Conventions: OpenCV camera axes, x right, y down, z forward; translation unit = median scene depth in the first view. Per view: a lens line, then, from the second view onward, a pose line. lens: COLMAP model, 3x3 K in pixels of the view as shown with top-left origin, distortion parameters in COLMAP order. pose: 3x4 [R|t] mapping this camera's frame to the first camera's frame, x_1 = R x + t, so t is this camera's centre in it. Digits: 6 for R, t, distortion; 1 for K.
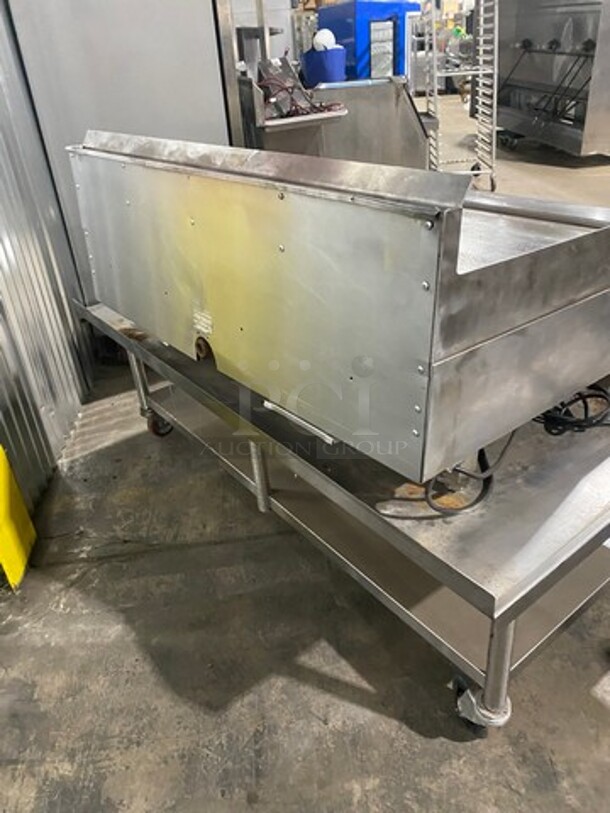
lens RADIAL K [[615.1, 0, 305.9], [0, 615.1, 407.7], [0, 0, 1]] dist [0.015485, -0.008983]
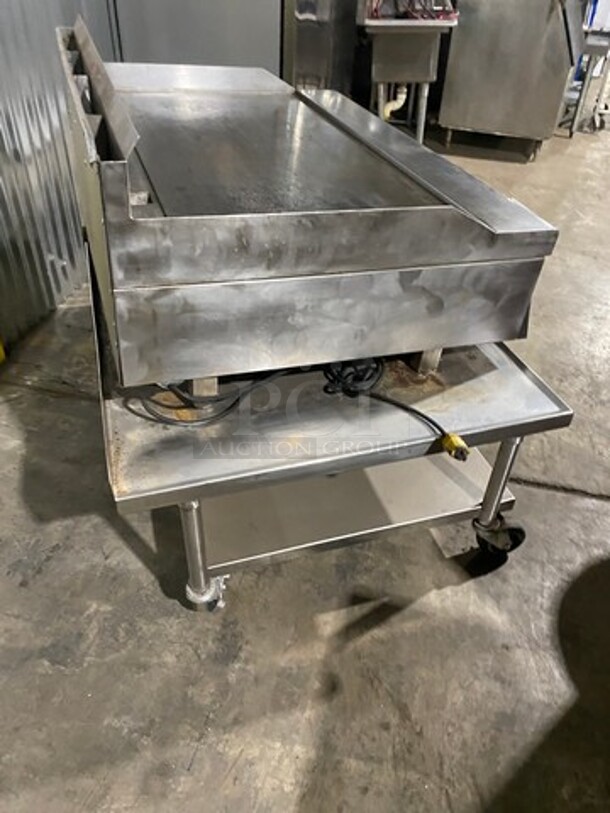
lens RADIAL K [[615.1, 0, 289.0], [0, 615.1, 411.1], [0, 0, 1]] dist [0.015485, -0.008983]
pose [[0.927504, 0.303059, -0.218841, 0.539525], [-0.263393, 0.945249, 0.192688, -0.107534], [0.265255, -0.121078, 0.956546, -0.061148]]
